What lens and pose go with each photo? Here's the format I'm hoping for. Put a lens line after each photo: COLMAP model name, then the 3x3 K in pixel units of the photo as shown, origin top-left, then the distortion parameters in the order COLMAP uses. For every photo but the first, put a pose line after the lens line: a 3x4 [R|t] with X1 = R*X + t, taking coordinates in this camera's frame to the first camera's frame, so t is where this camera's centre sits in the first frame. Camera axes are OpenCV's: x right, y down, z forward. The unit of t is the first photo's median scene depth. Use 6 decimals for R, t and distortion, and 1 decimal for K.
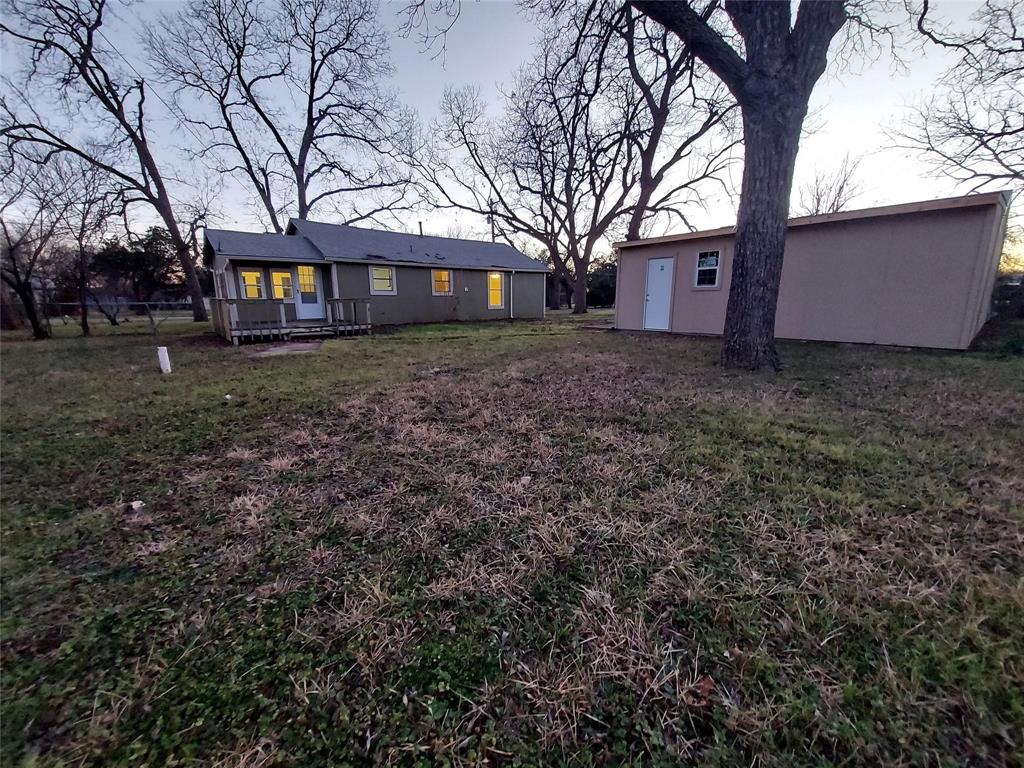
lens RADIAL K [[399.1, 0, 512.0], [0, 399.1, 384.0], [0, 0, 1]] dist [-0.000921, -0.000382]
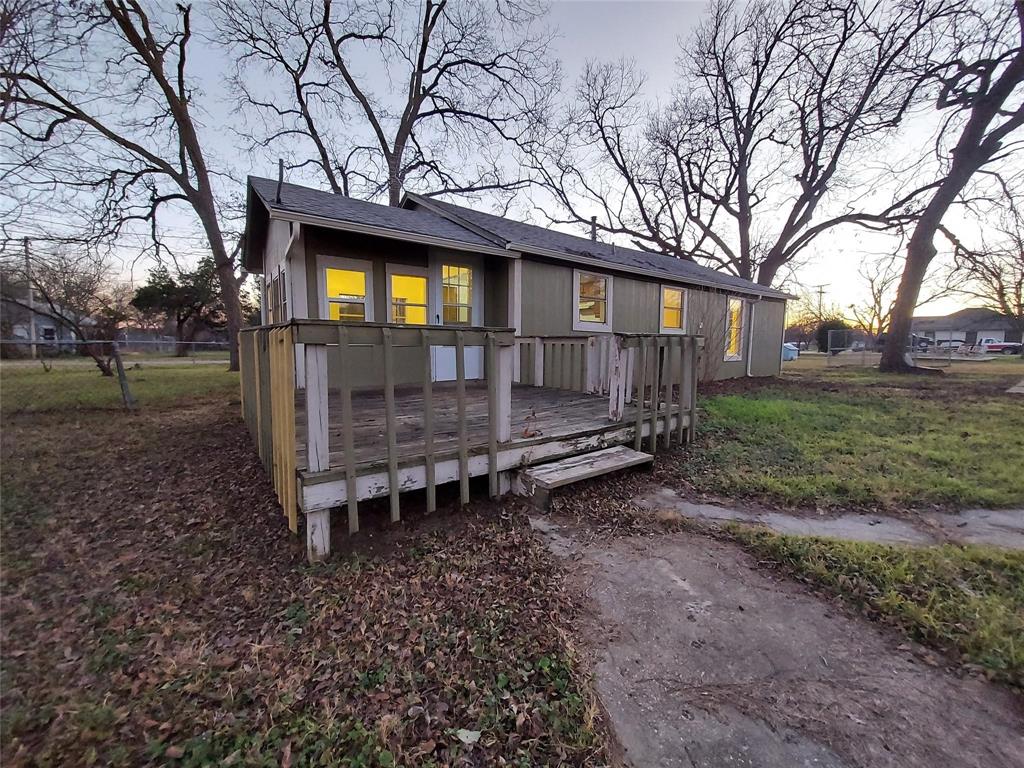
lens RADIAL K [[399.1, 0, 512.0], [0, 399.1, 384.0], [0, 0, 1]] dist [-0.000921, -0.000382]
pose [[0.996674, 0.022024, -0.078458, -0.281431], [-0.030531, 0.993580, -0.108936, -0.077517], [0.075555, 0.110969, 0.990948, 0.387922]]
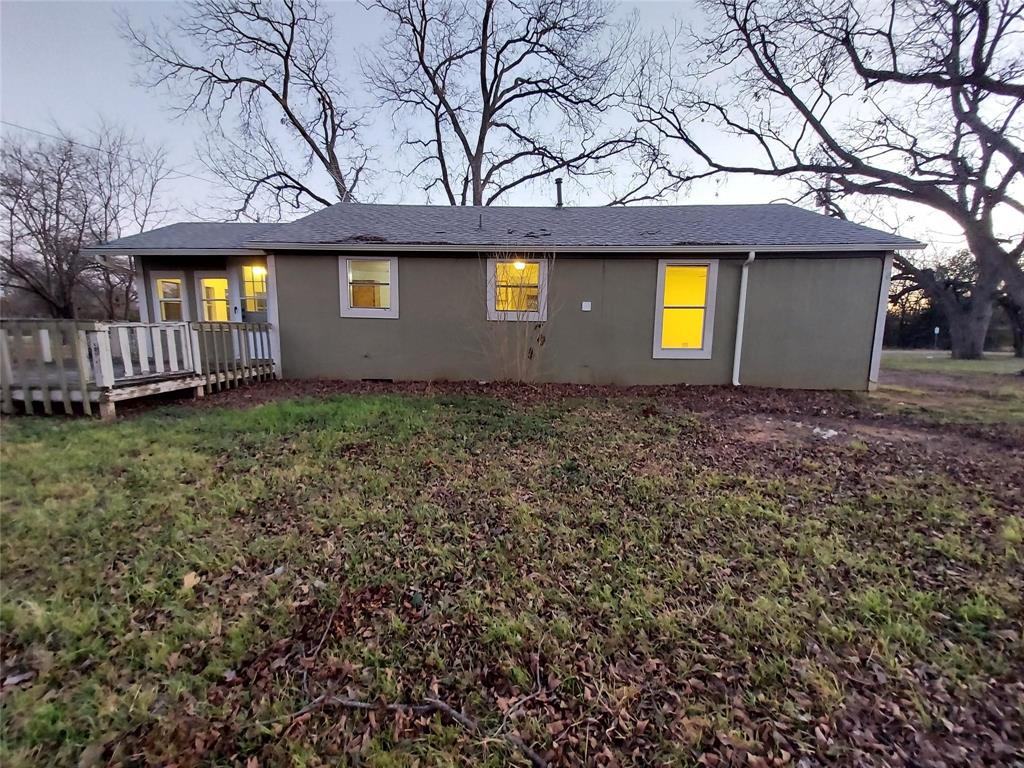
lens RADIAL K [[399.1, 0, 512.0], [0, 399.1, 384.0], [0, 0, 1]] dist [-0.000921, -0.000382]
pose [[0.716767, 0.111337, -0.688367, 0.097449], [-0.164628, 0.986284, -0.011898, -0.124217], [0.677601, 0.121852, 0.725265, 0.580895]]
